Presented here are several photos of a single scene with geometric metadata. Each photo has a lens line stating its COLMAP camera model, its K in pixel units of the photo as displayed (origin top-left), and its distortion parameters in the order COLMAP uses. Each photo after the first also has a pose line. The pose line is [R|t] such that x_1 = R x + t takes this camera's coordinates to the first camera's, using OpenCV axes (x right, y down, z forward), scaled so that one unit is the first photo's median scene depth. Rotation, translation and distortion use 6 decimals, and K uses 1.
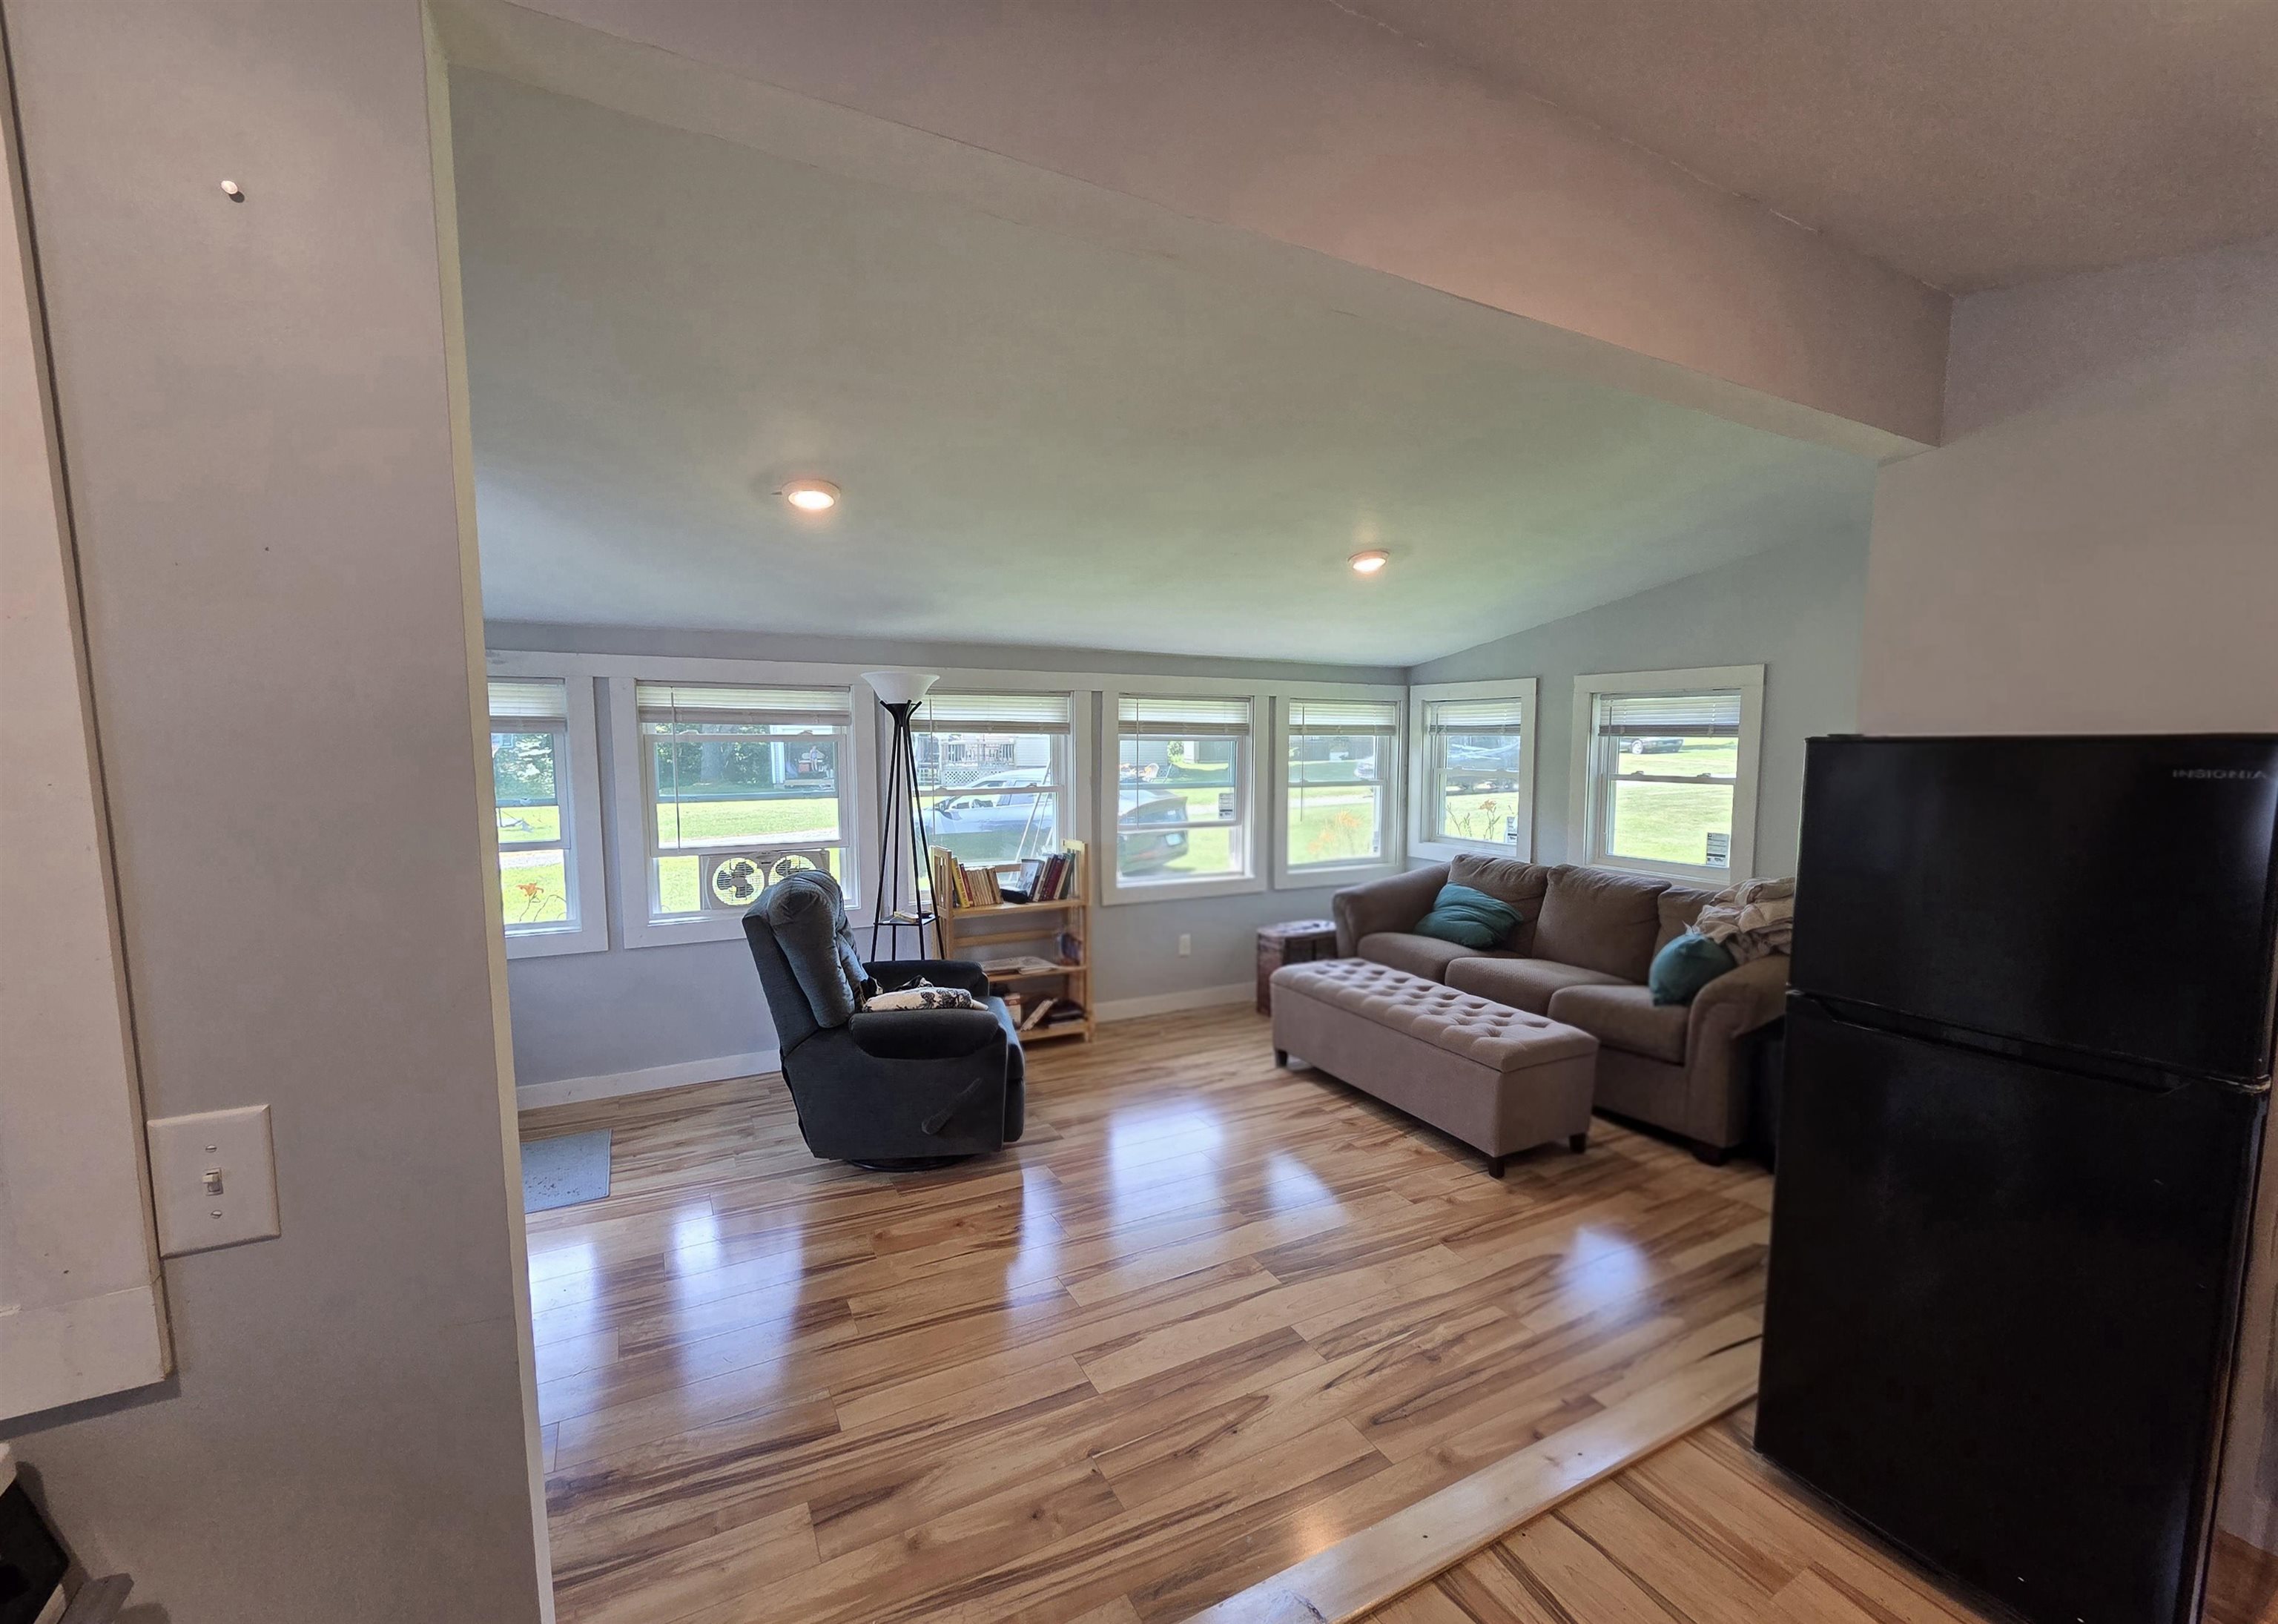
lens RADIAL K [[930.0, 0, 1123.7], [0, 930.0, 828.2], [0, 0, 1]] dist [0.000417, 0.000053]
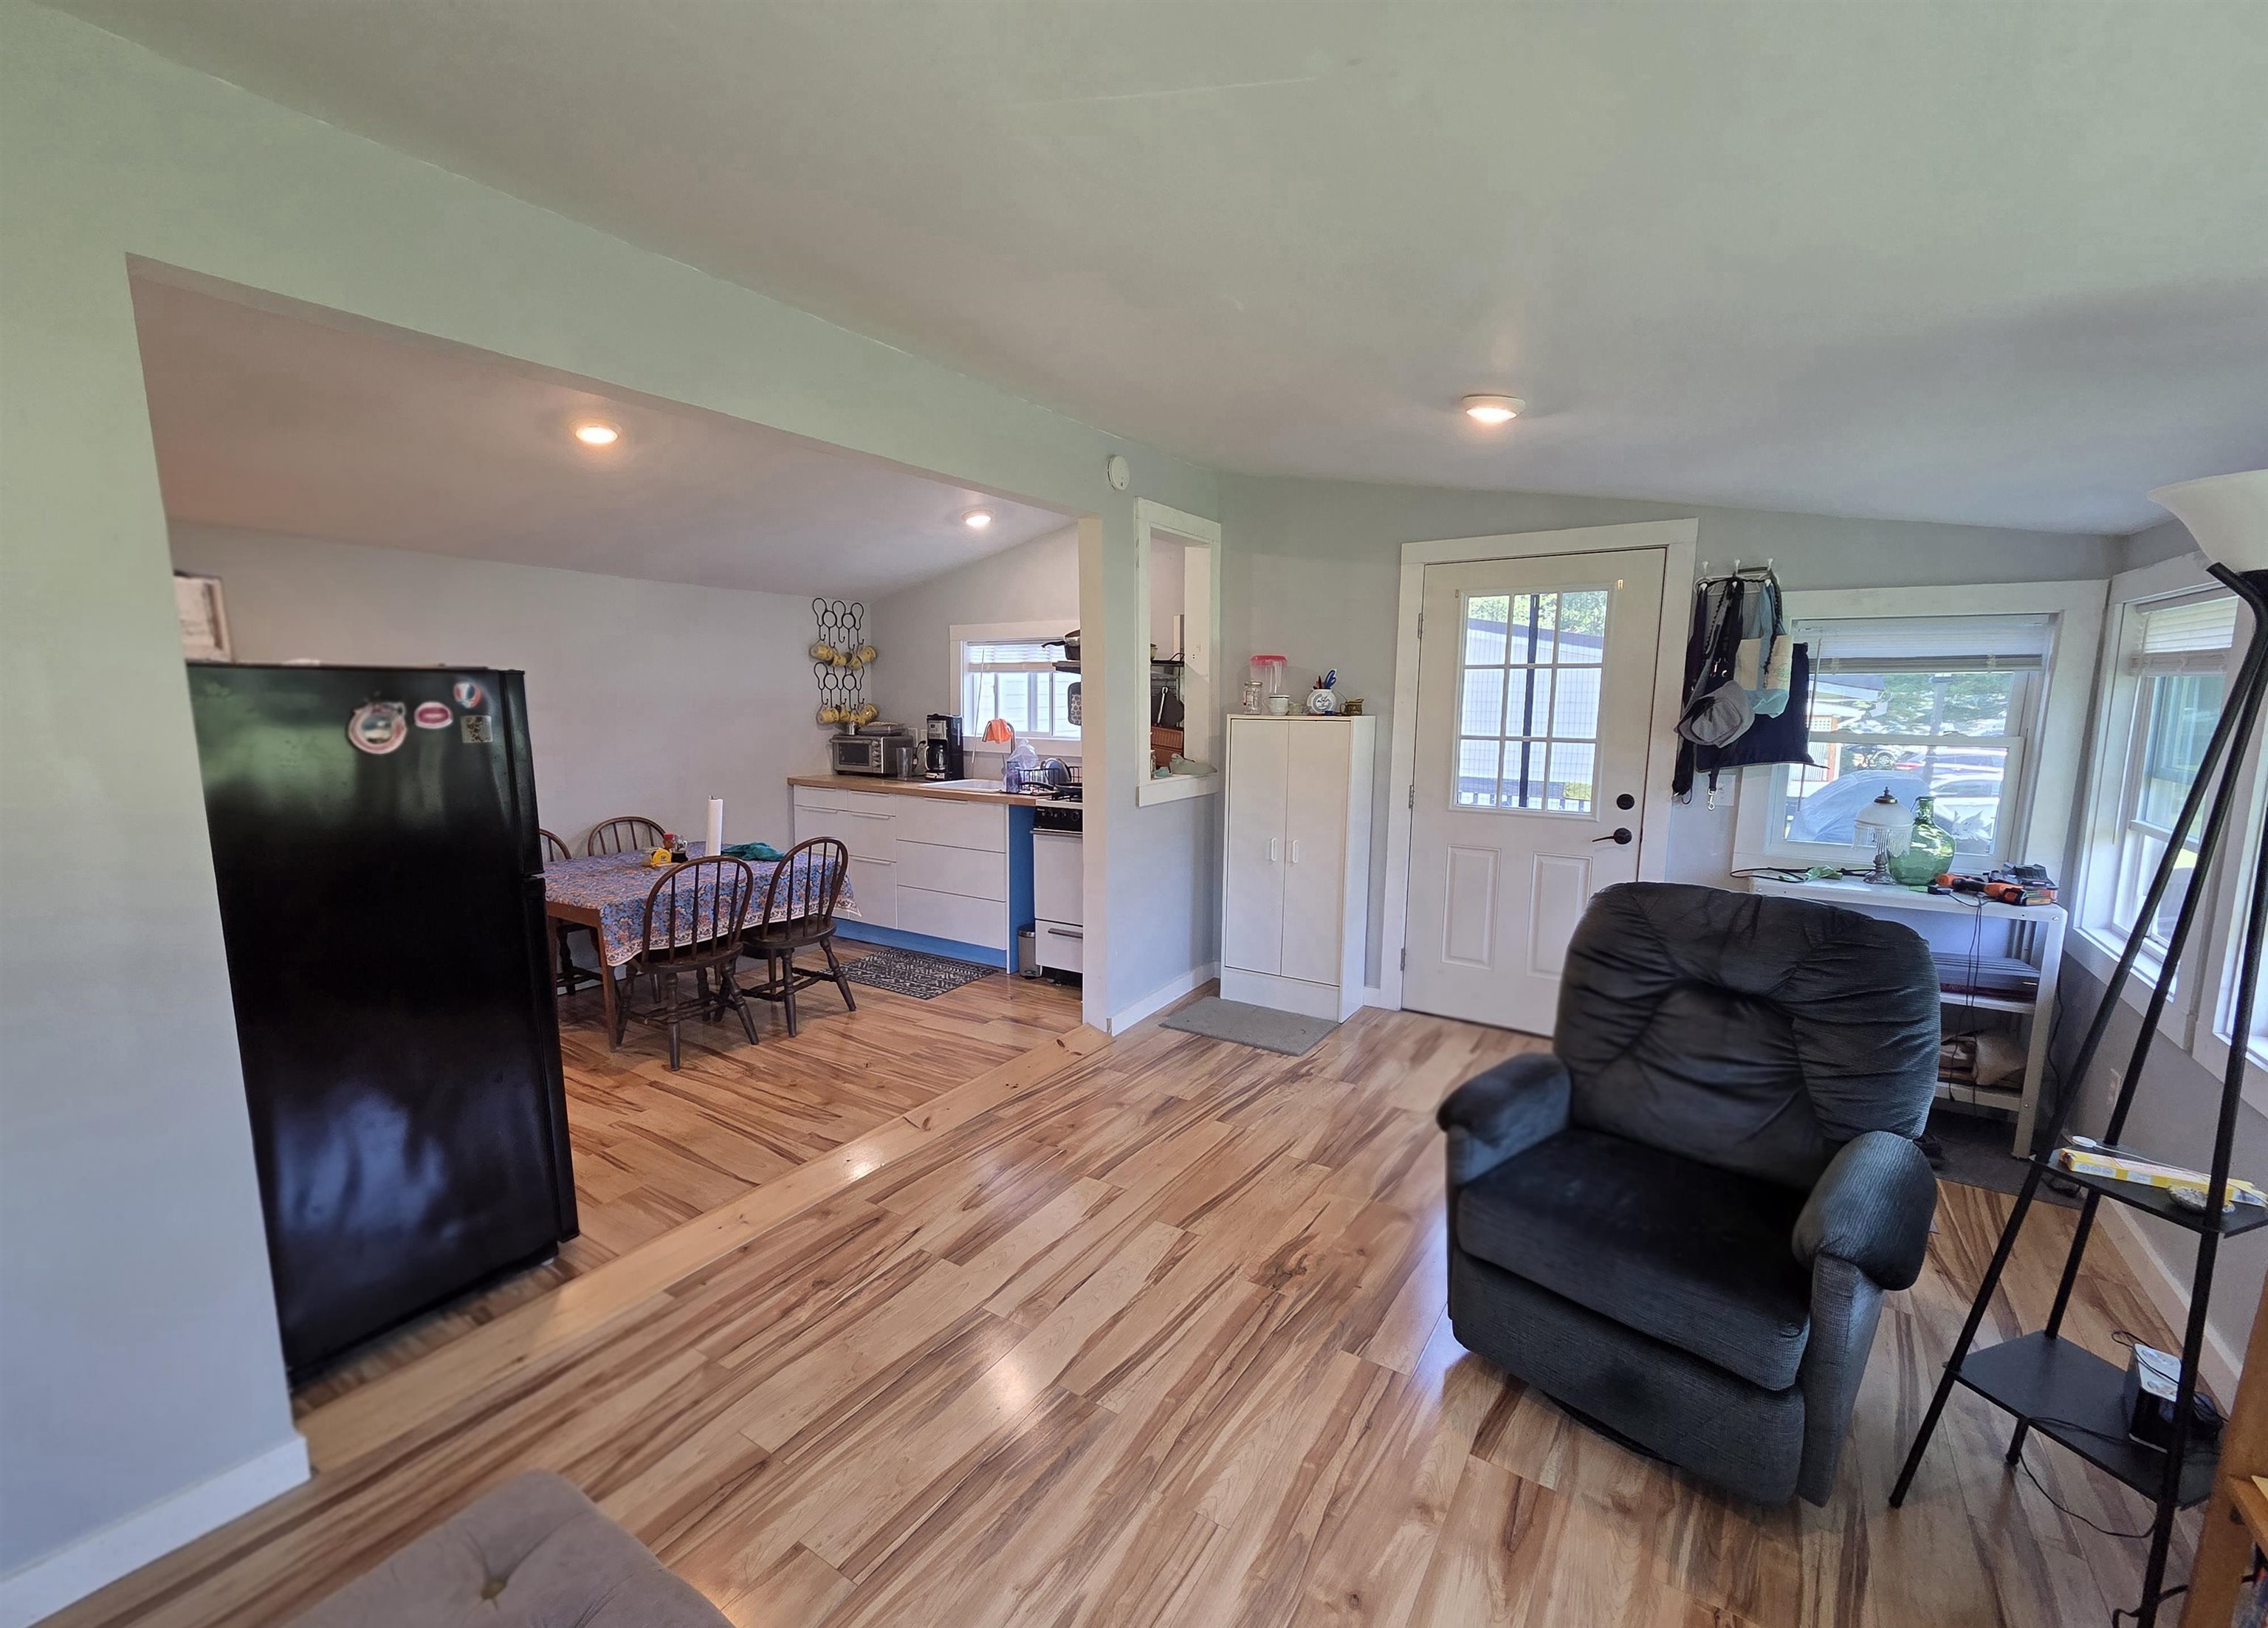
lens RADIAL K [[925.9, 0, 1118.7], [0, 925.9, 830.1], [0, 0, 1]] dist [0.000417, 0.000053]
pose [[-0.874878, 0.069831, -0.479282, 0.515190], [-0.051246, 0.970651, 0.234967, -0.175008], [0.481624, 0.230129, -0.845623, 1.970886]]
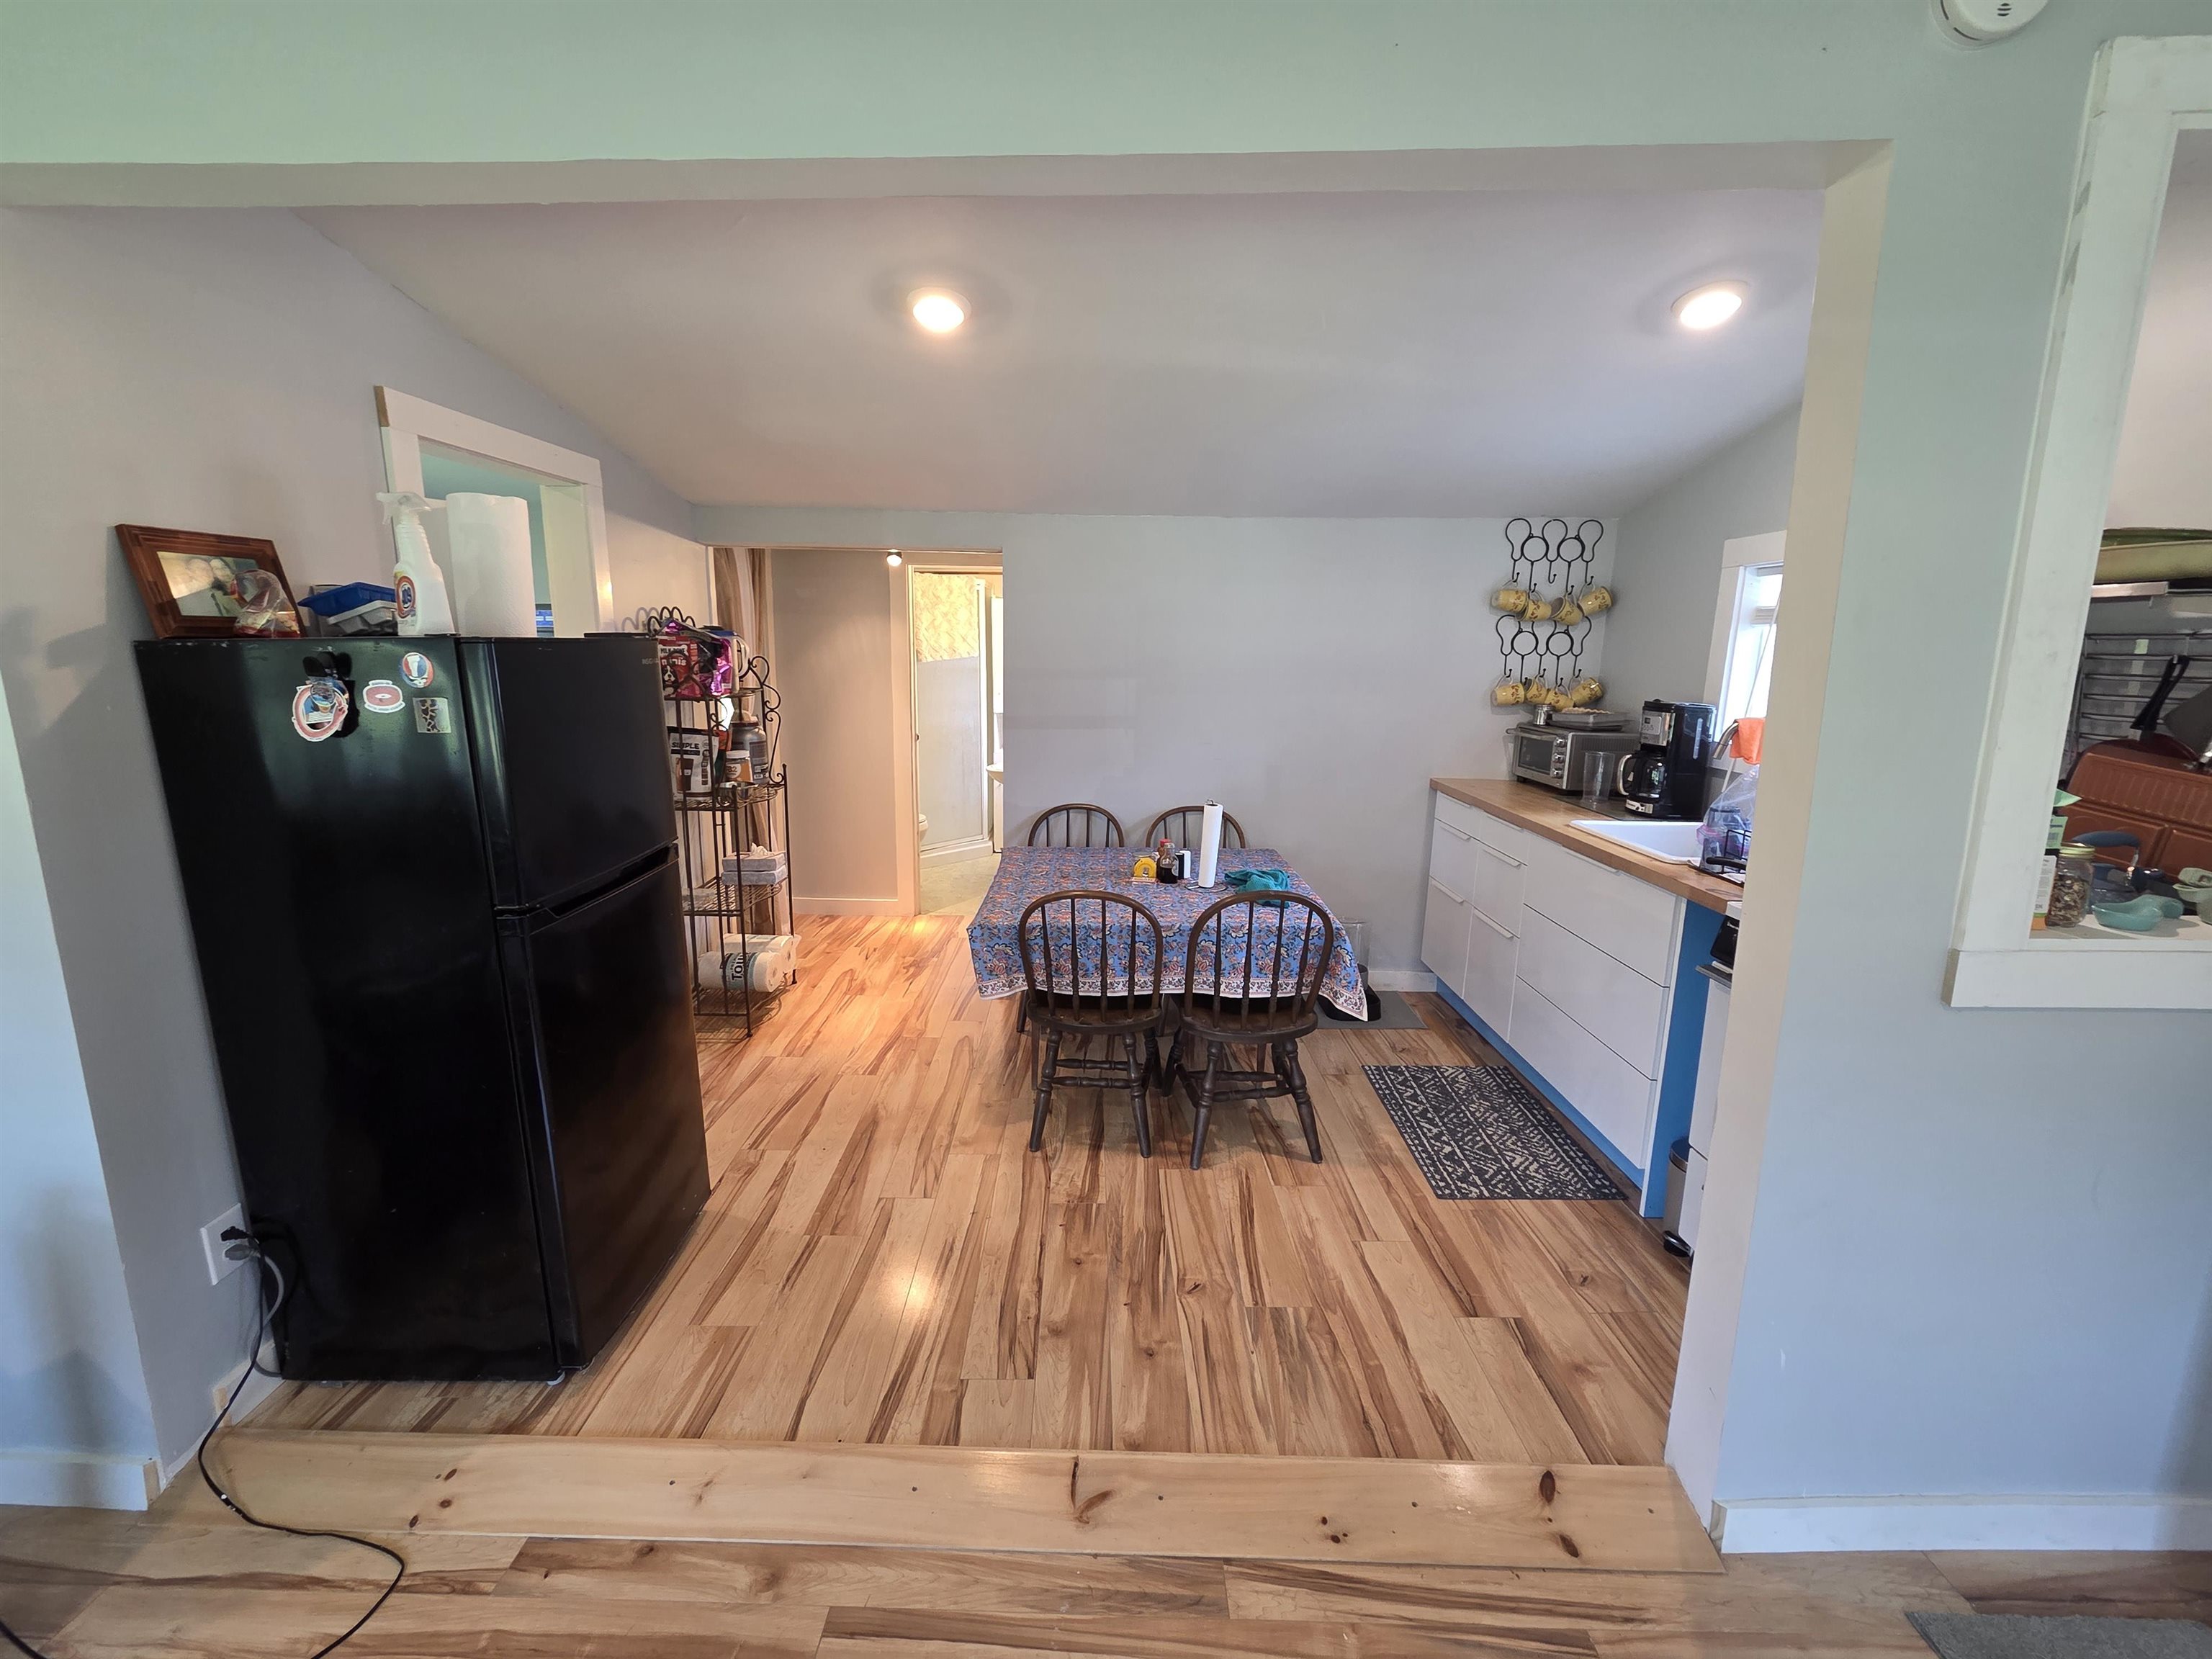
lens RADIAL K [[900.1, 0, 1106.3], [0, 900.1, 809.7], [0, 0, 1]] dist [-0.002486, -0.000588]
pose [[-0.877138, -0.088698, 0.471975, -0.172815], [0.044752, 0.963422, 0.264225, -0.110311], [-0.478148, 0.252884, -0.841085, 1.189179]]
